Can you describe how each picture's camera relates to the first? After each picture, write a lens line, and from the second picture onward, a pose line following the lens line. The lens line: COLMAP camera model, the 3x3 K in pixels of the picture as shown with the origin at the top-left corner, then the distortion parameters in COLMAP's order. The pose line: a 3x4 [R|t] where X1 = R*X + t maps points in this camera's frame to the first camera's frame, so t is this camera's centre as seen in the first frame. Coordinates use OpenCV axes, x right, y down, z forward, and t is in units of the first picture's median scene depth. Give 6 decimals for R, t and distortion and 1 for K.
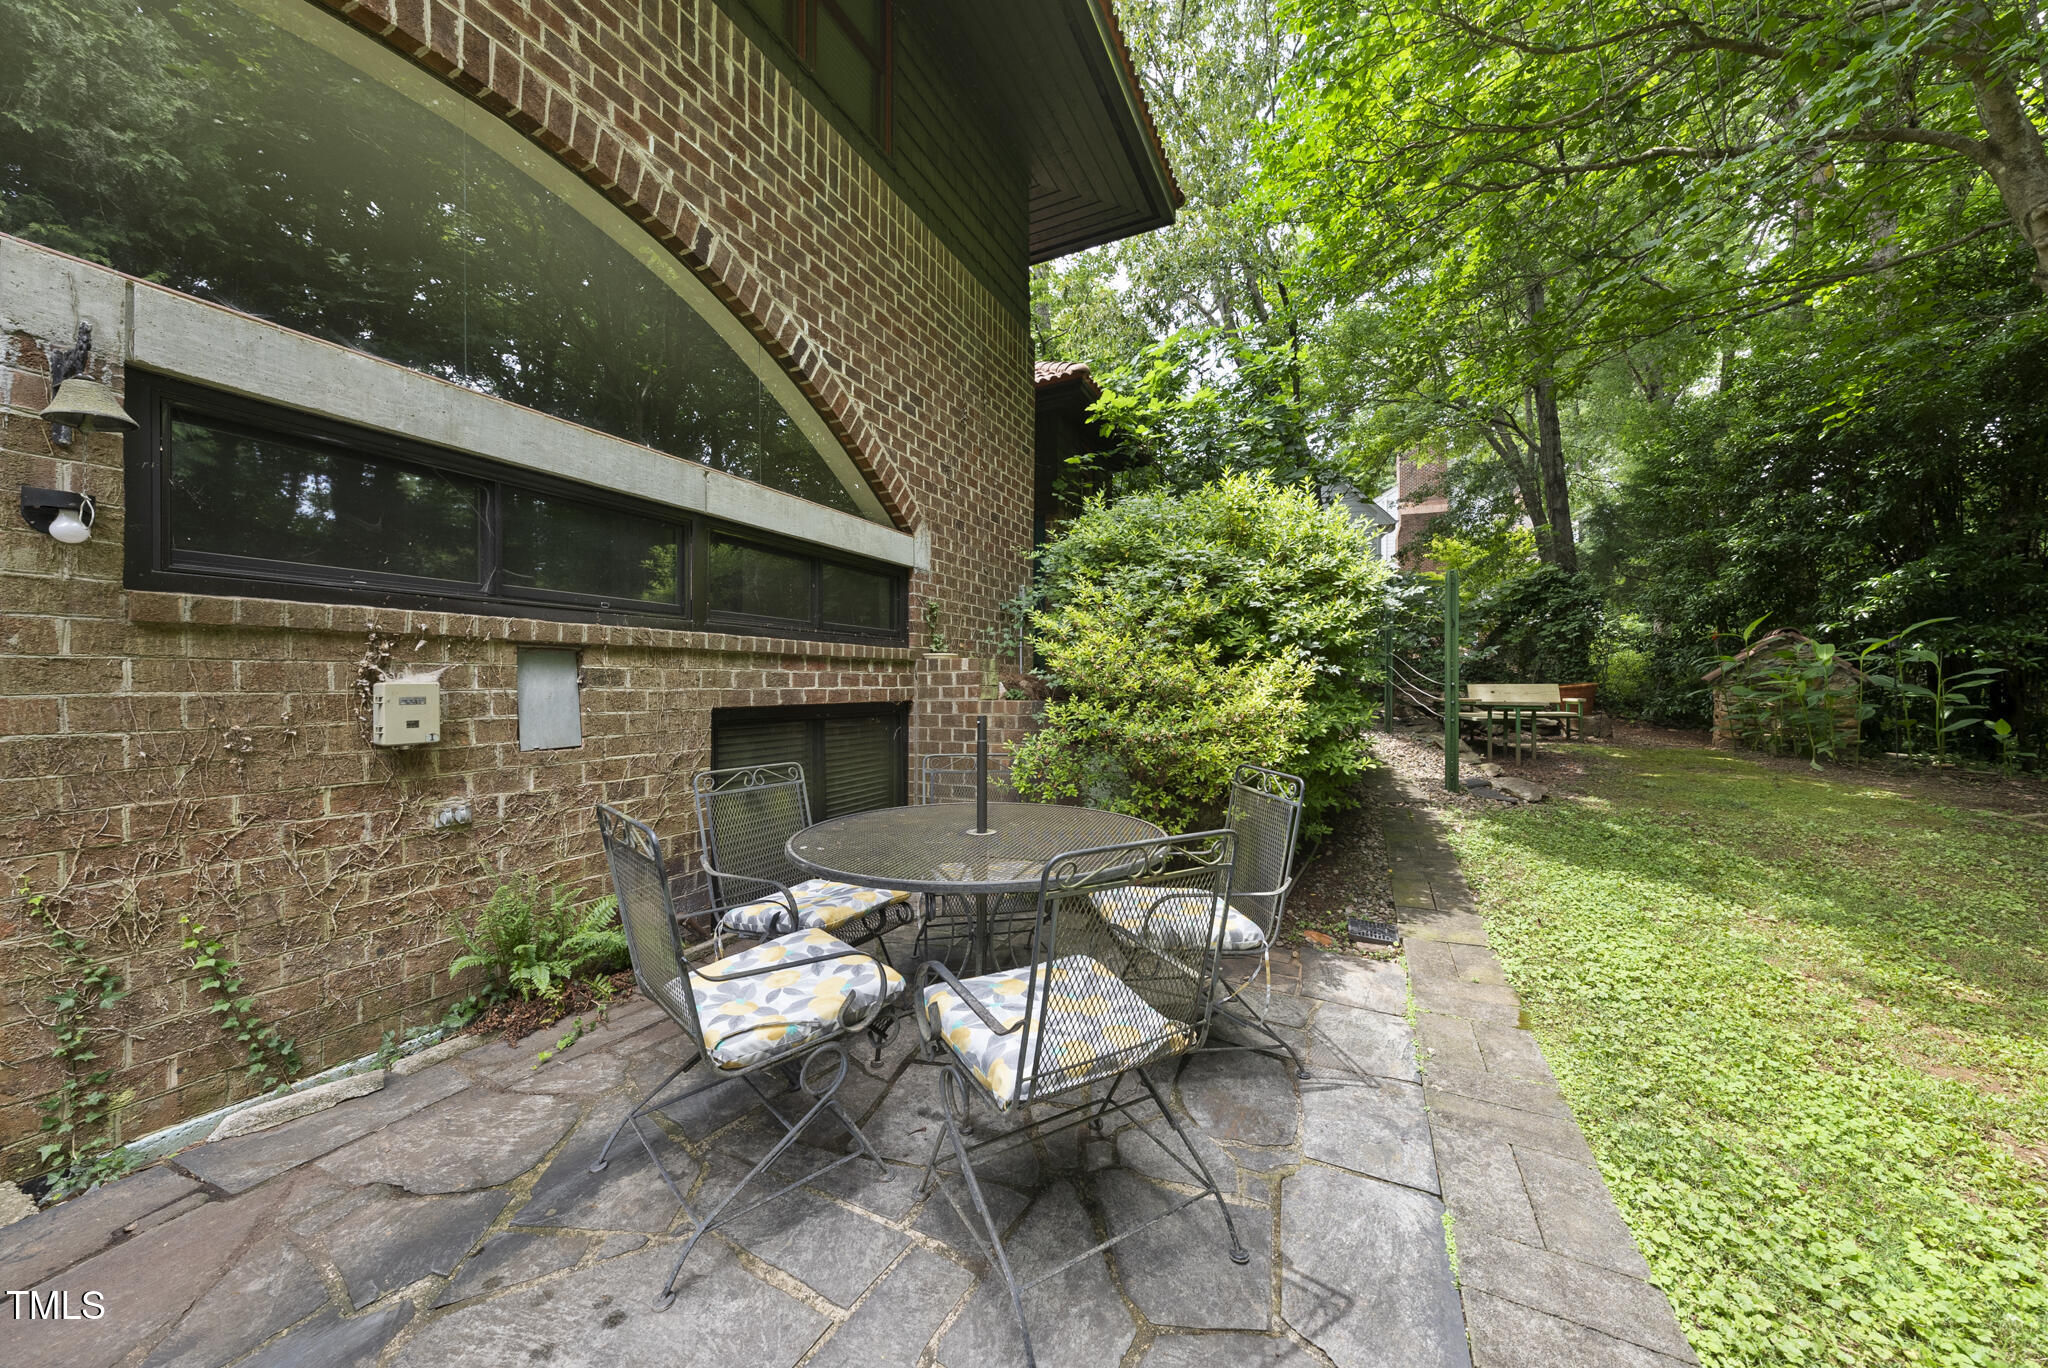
lens RADIAL K [[686.6, 0, 1024.0], [0, 686.6, 684.0], [0, 0, 1]] dist [0.000636, -0.000024]
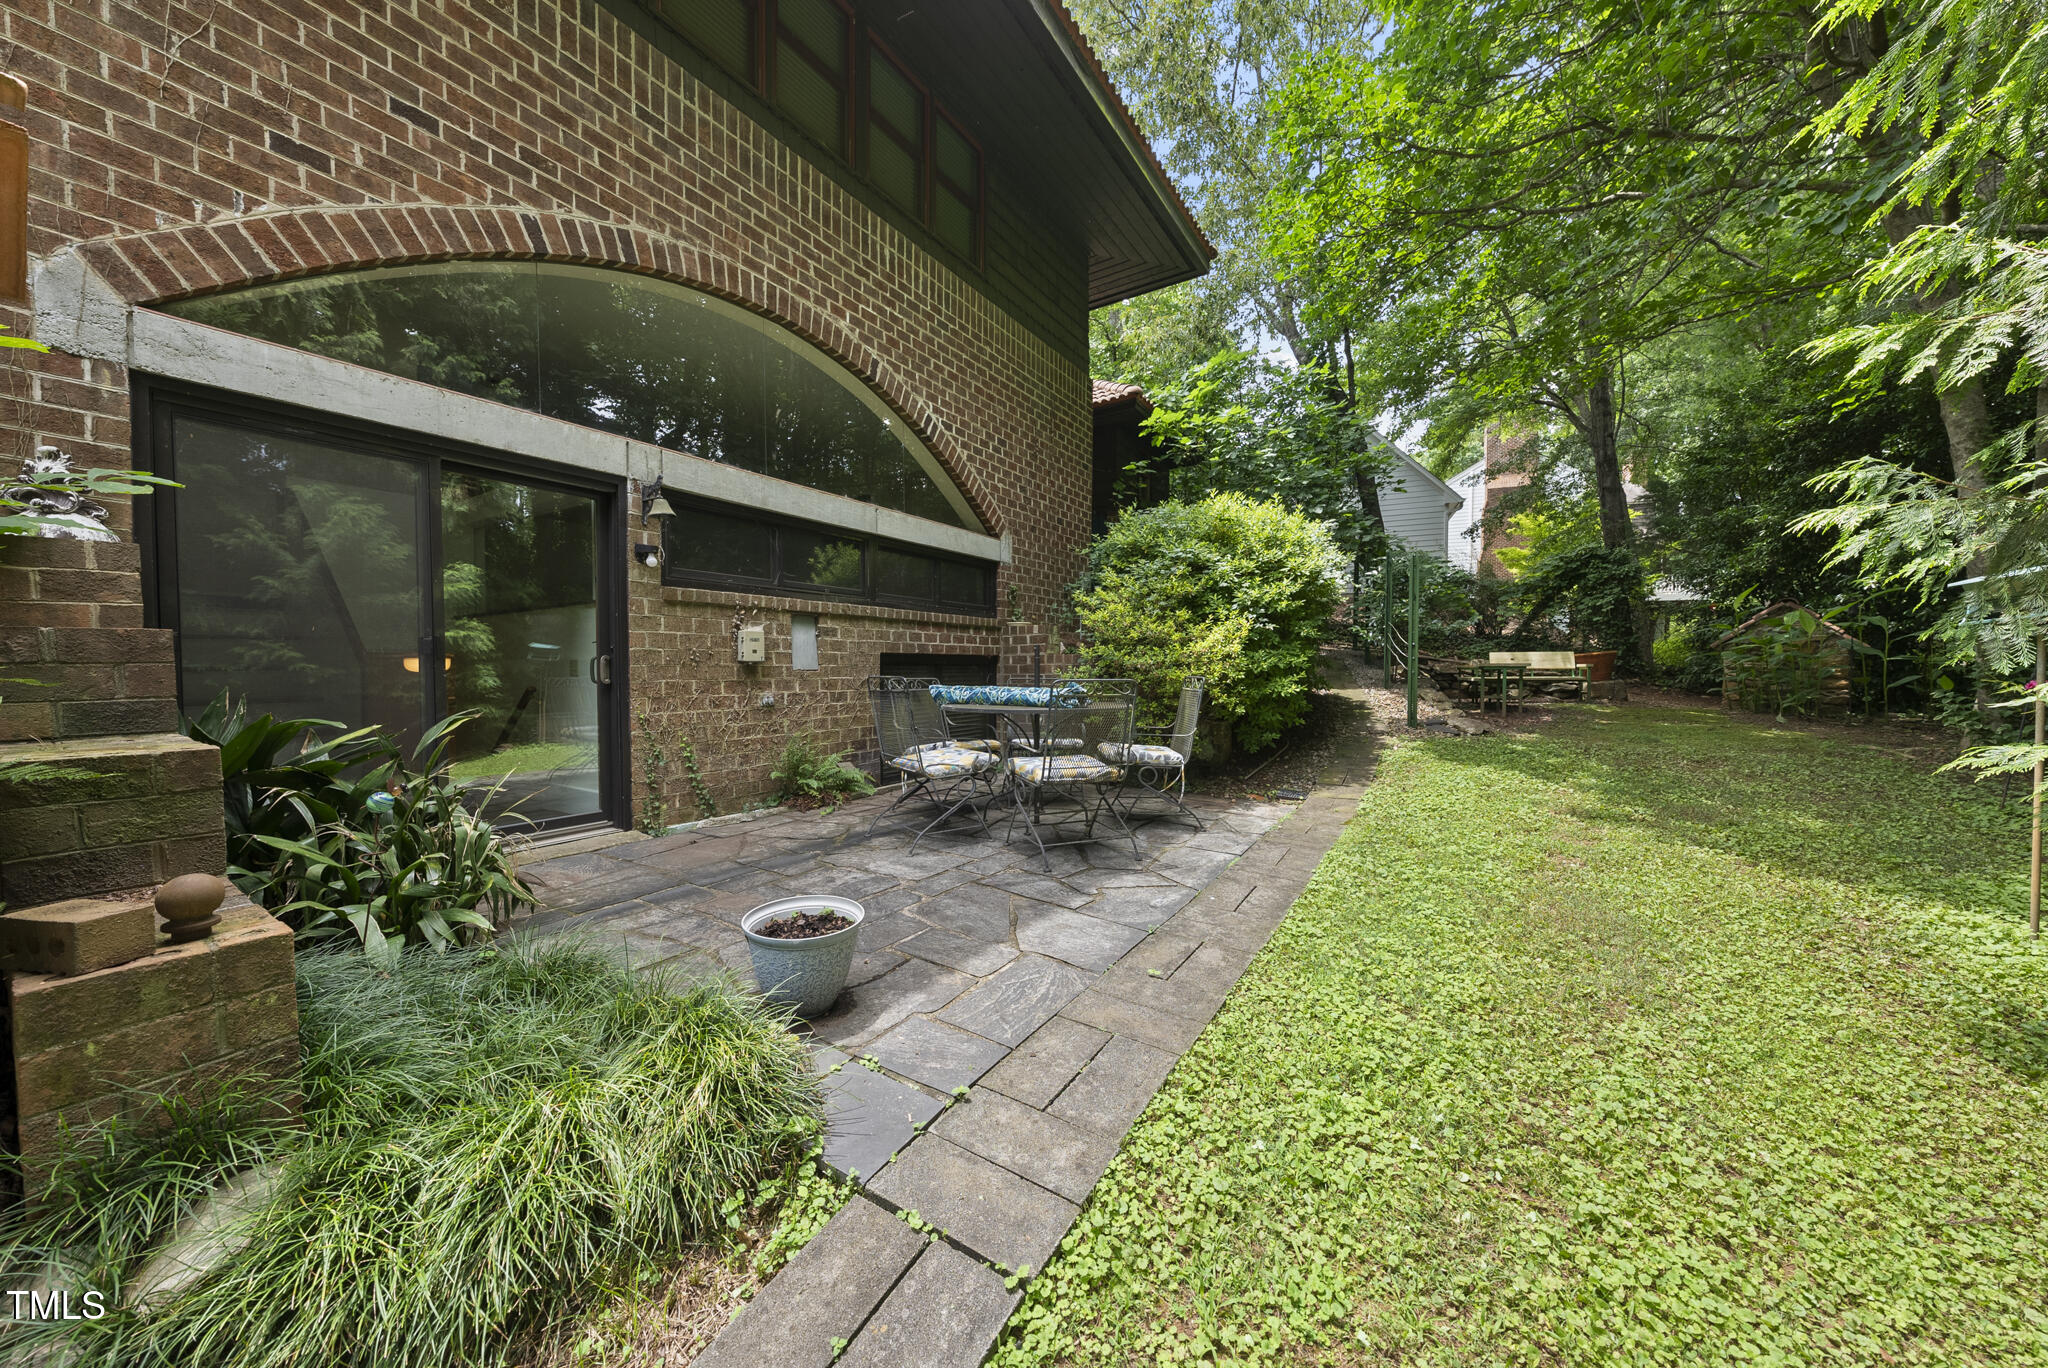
lens RADIAL K [[686.6, 0, 1024.0], [0, 686.6, 684.0], [0, 0, 1]] dist [0.000636, -0.000024]
pose [[0.992743, 0.002860, -0.120222, 0.076541], [0.000134, 0.999690, 0.024890, 0.061005], [0.120256, -0.024725, 0.992435, -0.525753]]
